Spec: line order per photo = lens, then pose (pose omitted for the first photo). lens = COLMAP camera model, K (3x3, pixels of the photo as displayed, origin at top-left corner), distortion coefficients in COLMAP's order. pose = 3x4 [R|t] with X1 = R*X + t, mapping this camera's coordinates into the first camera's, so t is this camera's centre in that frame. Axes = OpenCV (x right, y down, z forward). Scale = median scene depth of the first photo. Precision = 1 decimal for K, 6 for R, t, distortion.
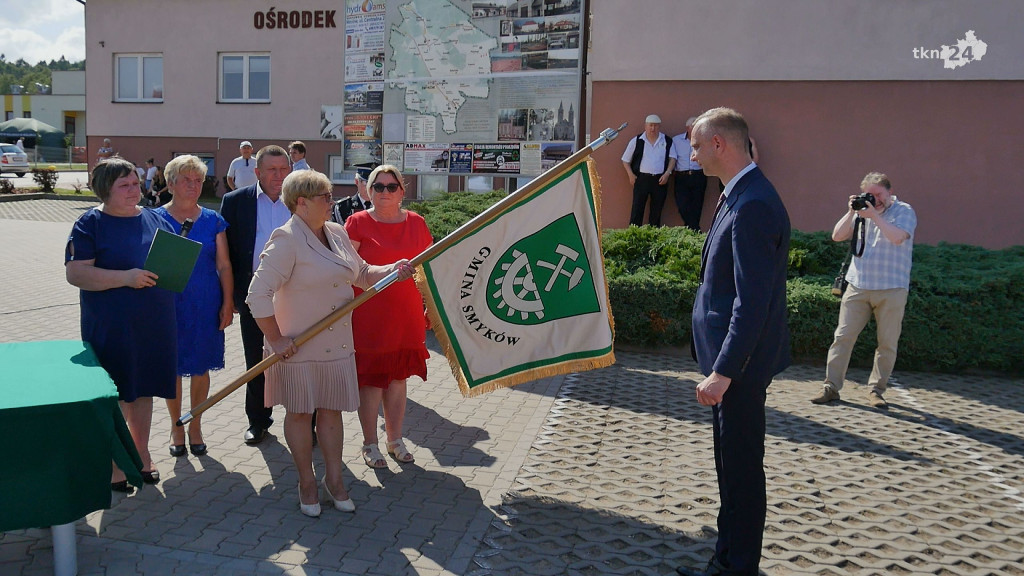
lens RADIAL K [[882.5, 0, 512.0], [0, 882.5, 288.0], [0, 0, 1]] dist [-0.035391, -0.005681]
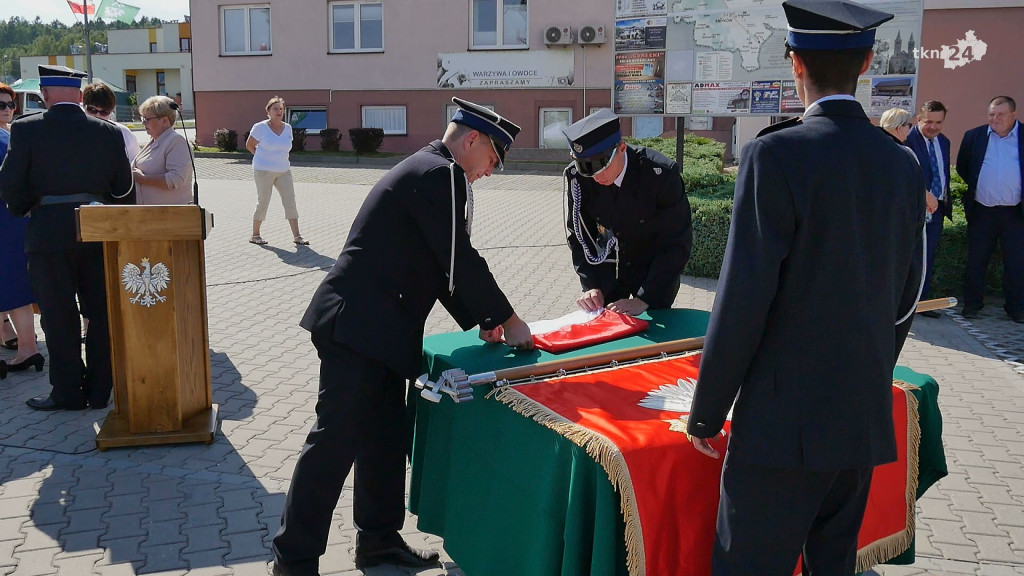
lens RADIAL K [[882.5, 0, 512.0], [0, 882.5, 288.0], [0, 0, 1]] dist [-0.035391, -0.005681]
pose [[0.998933, -0.017785, -0.042616, -0.099462], [0.020142, 0.998254, 0.055529, -0.001610], [0.041554, -0.056328, 0.997547, 0.022022]]
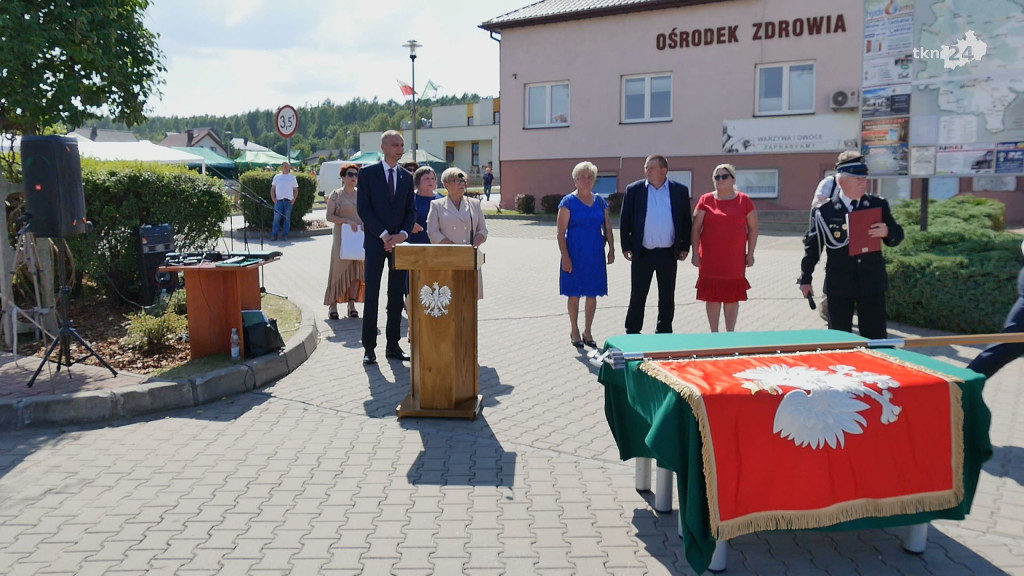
lens RADIAL K [[884.3, 0, 512.0], [0, 884.3, 288.0], [0, 0, 1]] dist [-0.059780, 0.054123]
pose [[0.930690, 0.003111, -0.365797, -0.073777], [-0.010452, 0.999782, -0.018089, 0.005186], [0.365661, 0.020658, 0.930519, -0.021661]]
